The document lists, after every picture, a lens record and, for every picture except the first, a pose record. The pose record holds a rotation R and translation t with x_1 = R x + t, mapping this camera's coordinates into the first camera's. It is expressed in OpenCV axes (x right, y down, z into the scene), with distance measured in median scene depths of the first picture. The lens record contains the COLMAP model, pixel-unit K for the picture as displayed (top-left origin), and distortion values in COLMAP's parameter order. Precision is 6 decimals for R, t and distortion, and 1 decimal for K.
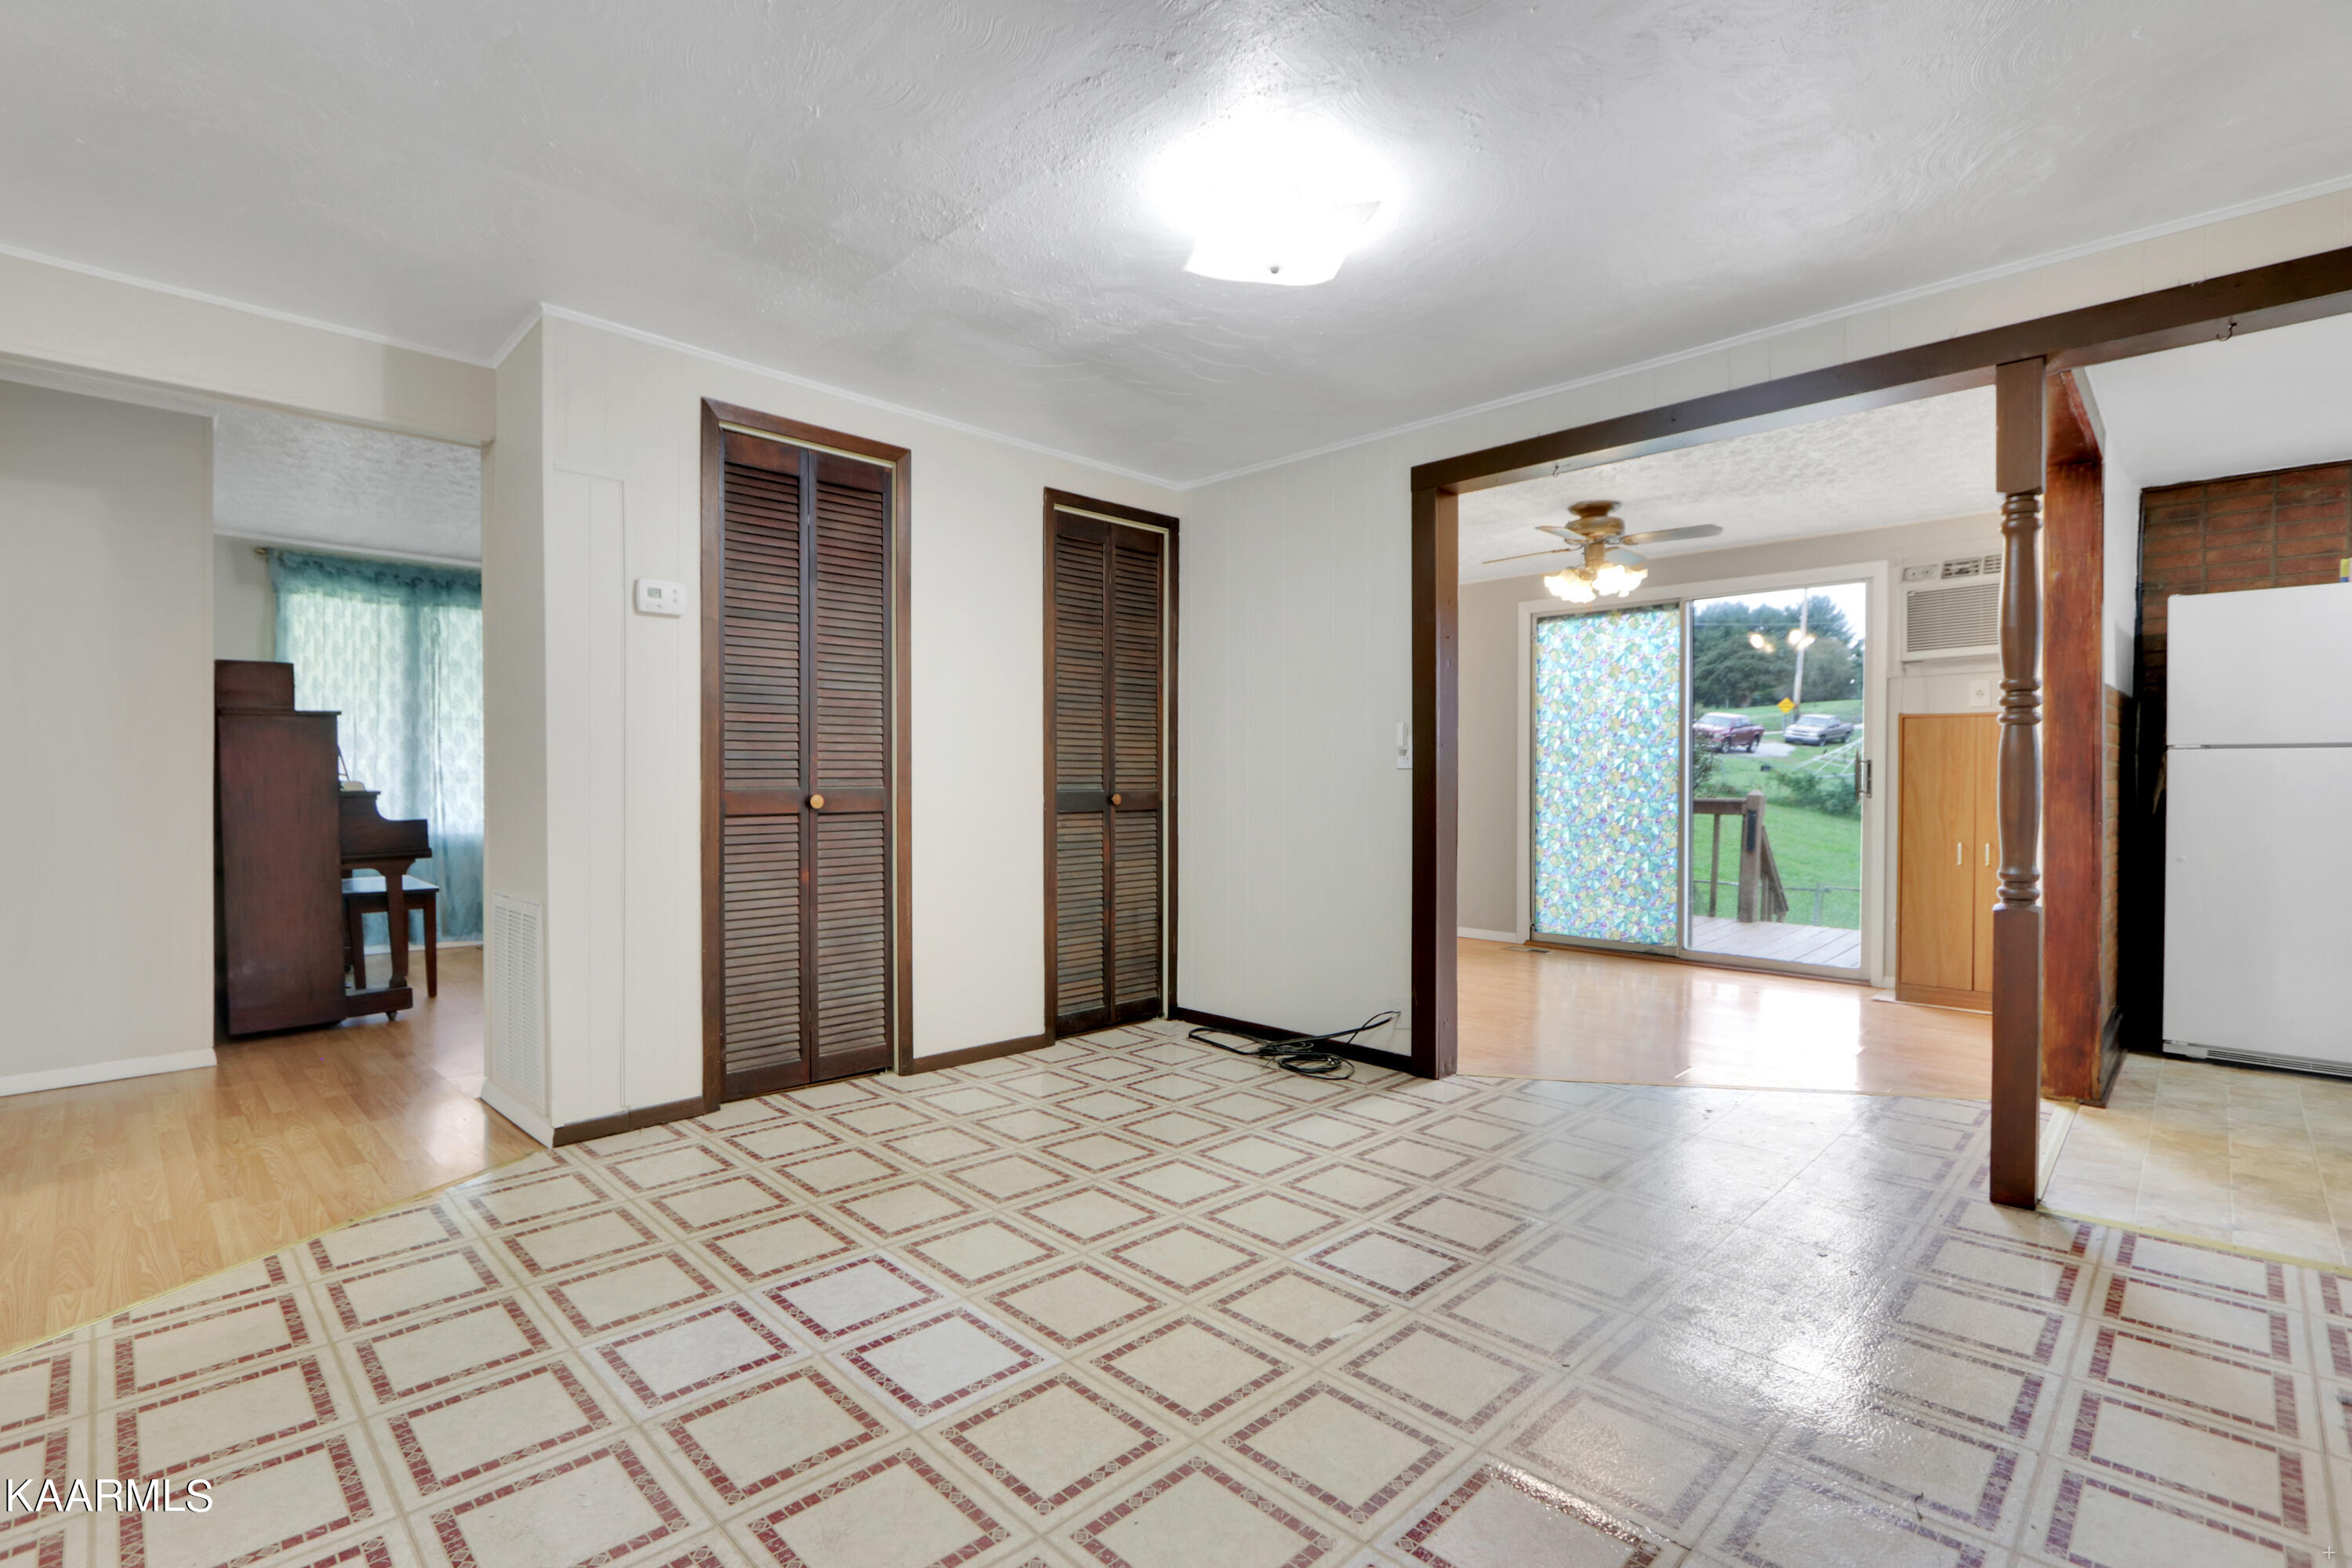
lens RADIAL K [[1117.2, 0, 1168.7], [0, 1117.2, 807.2], [0, 0, 1]] dist [-0.002378, -0.000087]
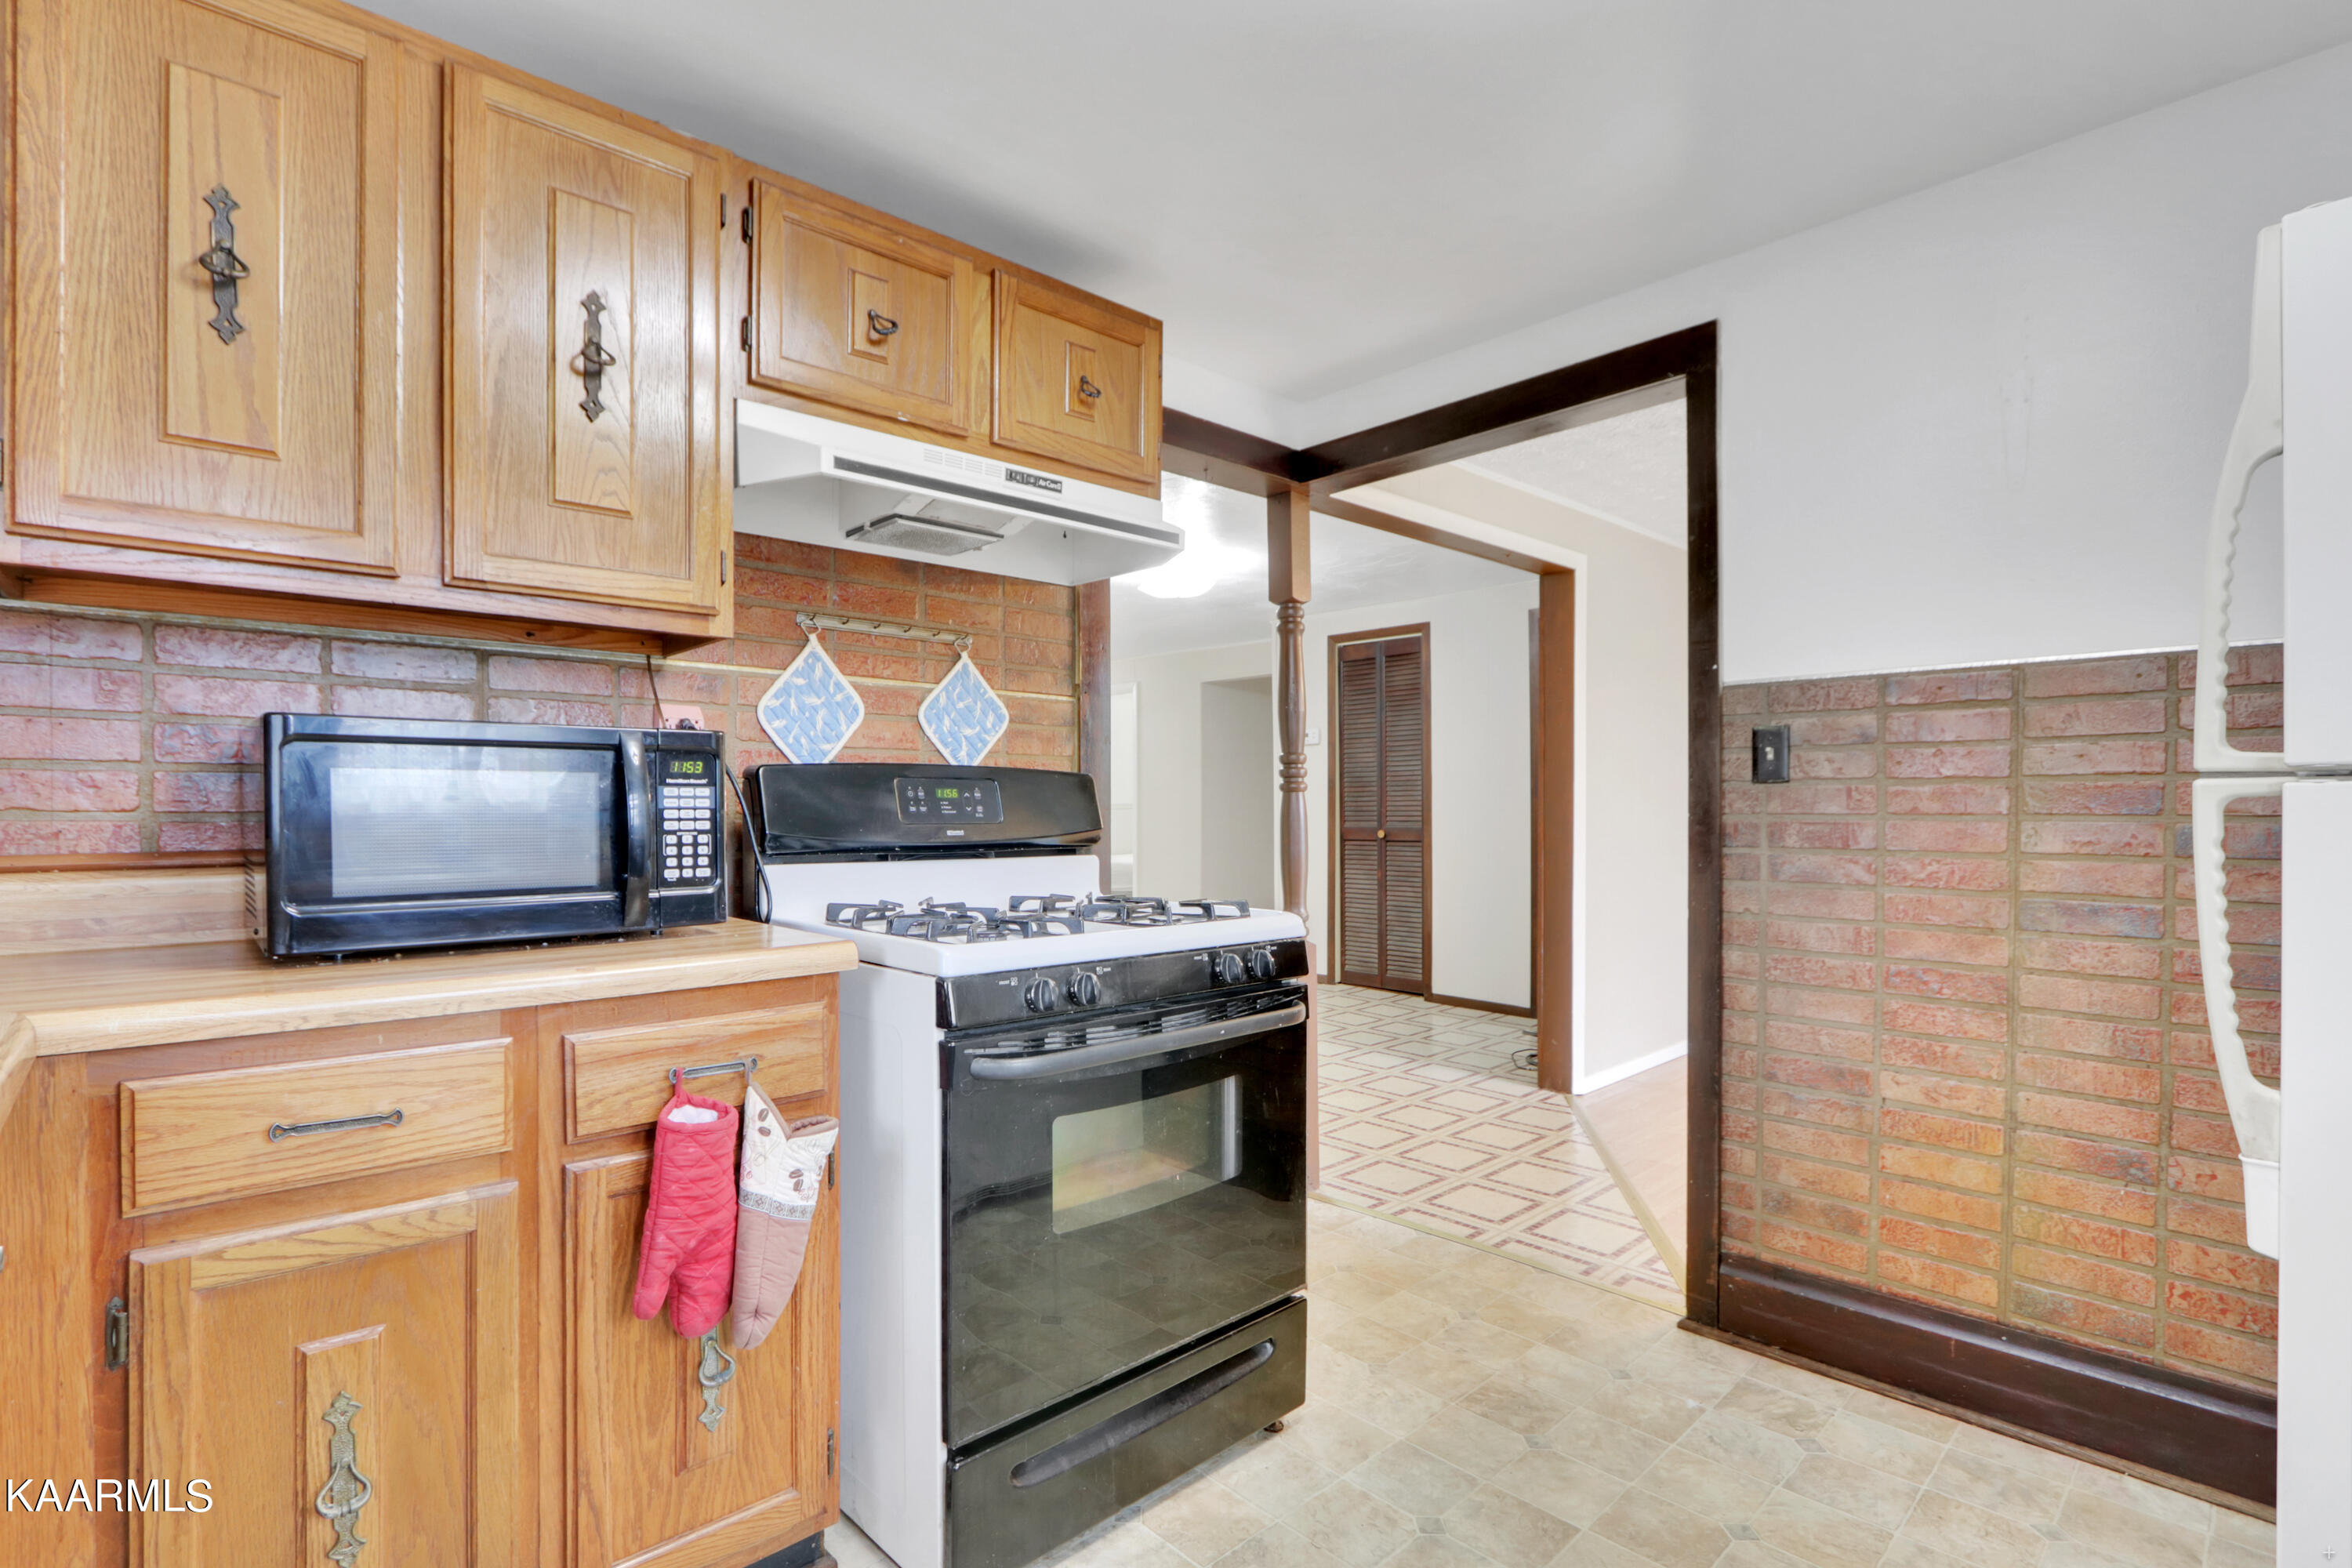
lens RADIAL K [[1117.2, 0, 1168.7], [0, 1117.2, 807.2], [0, 0, 1]] dist [-0.002378, -0.000087]
pose [[-0.011443, -0.001919, -0.999933, 1.462126], [-0.016115, 0.999869, -0.001735, -0.038437], [0.999805, 0.016094, -0.011473, 0.655851]]
